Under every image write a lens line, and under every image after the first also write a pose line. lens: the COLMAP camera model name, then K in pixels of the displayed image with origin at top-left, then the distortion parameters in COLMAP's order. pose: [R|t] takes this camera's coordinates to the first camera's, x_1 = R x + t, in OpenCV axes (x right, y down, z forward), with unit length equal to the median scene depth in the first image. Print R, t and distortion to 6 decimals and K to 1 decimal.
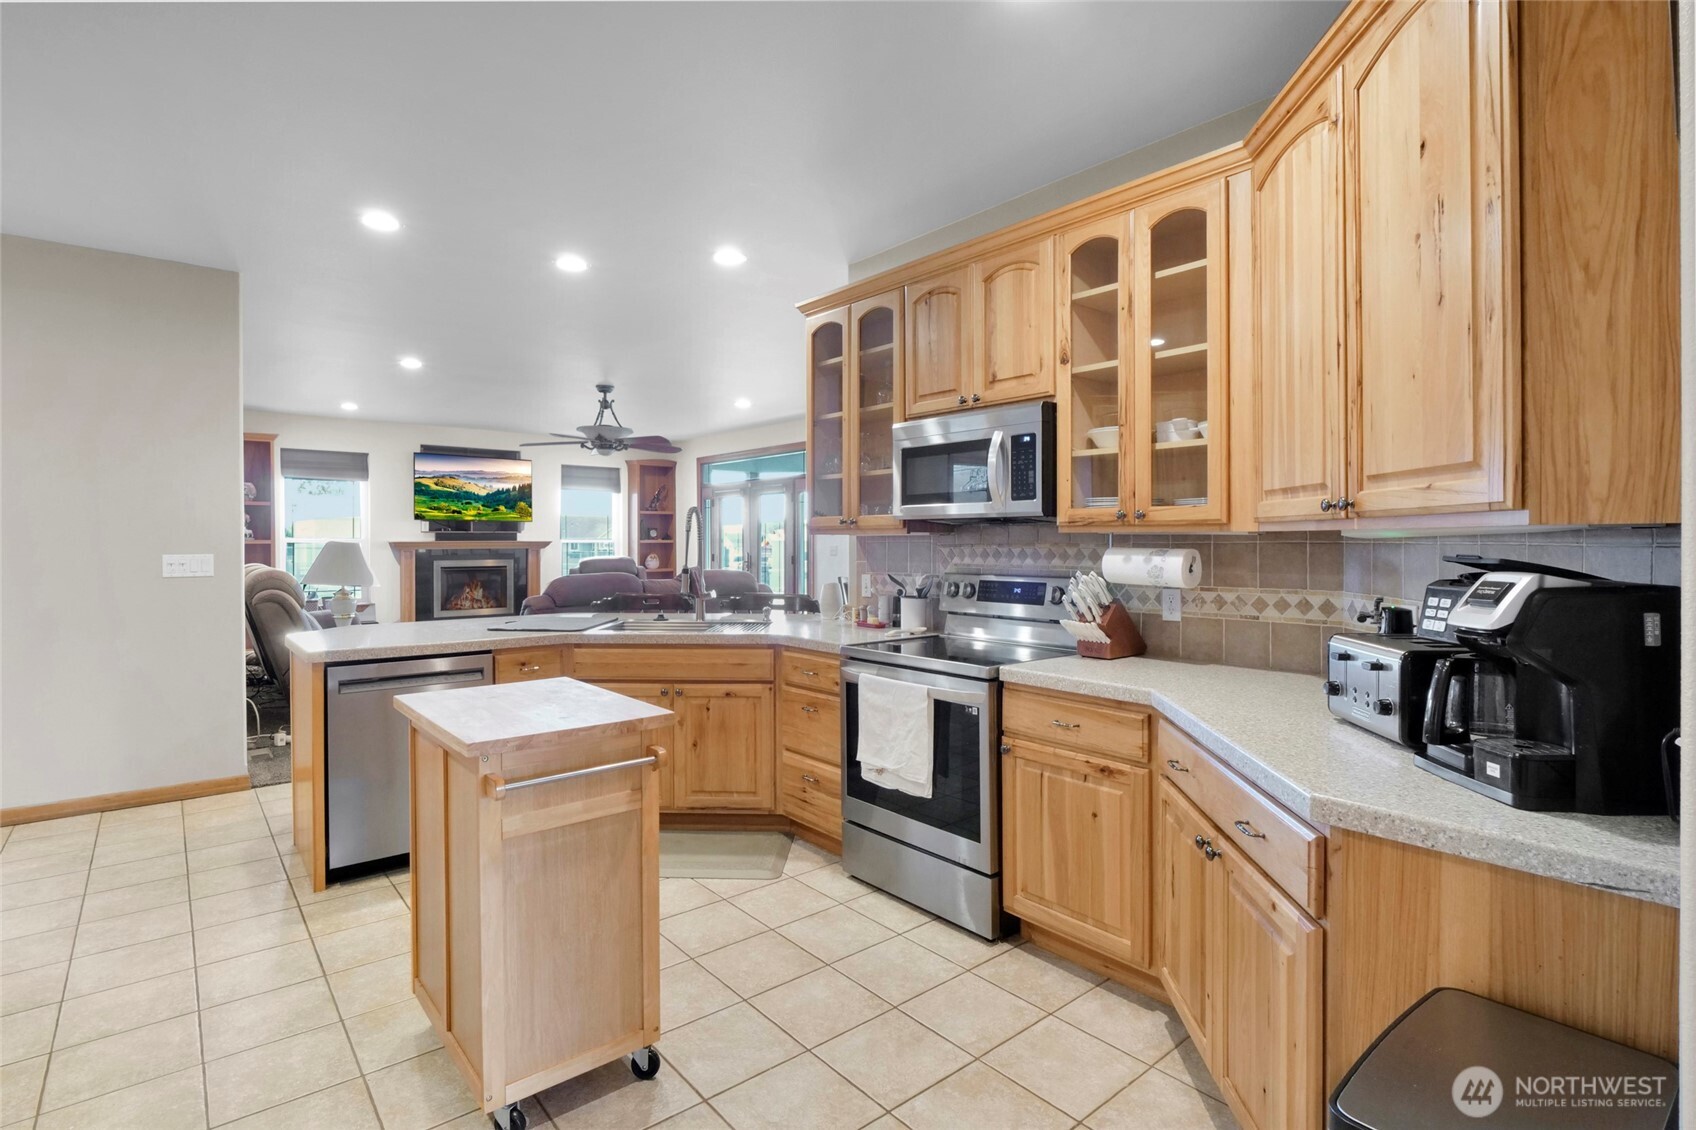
lens RADIAL K [[826.6, 0, 842.0], [0, 826.6, 538.0], [0, 0, 1]] dist [0.000377, 0.000107]
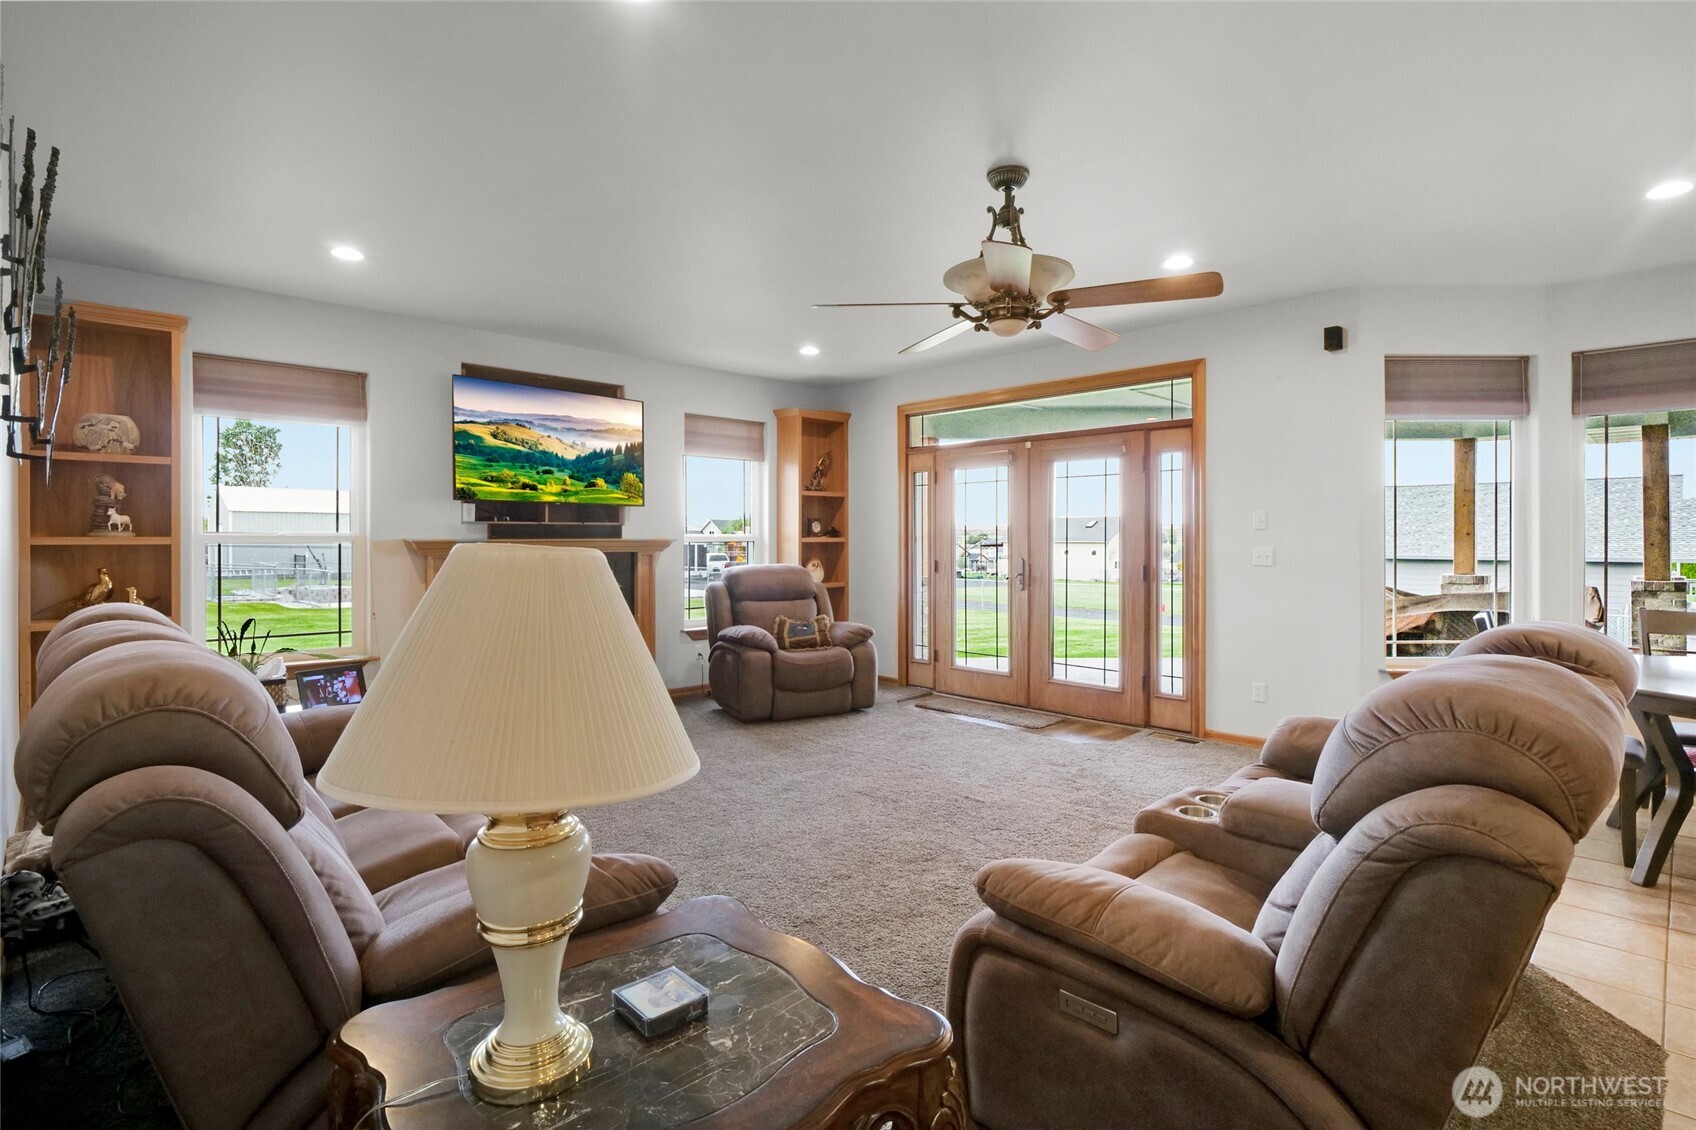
lens RADIAL K [[826.6, 0, 842.0], [0, 826.6, 538.0], [0, 0, 1]] dist [0.000377, 0.000107]
pose [[0.997183, 0.001948, 0.074983, -0.295099], [-0.002240, 0.999990, 0.003813, 0.000351], [-0.074975, -0.003970, 0.997178, 0.424663]]
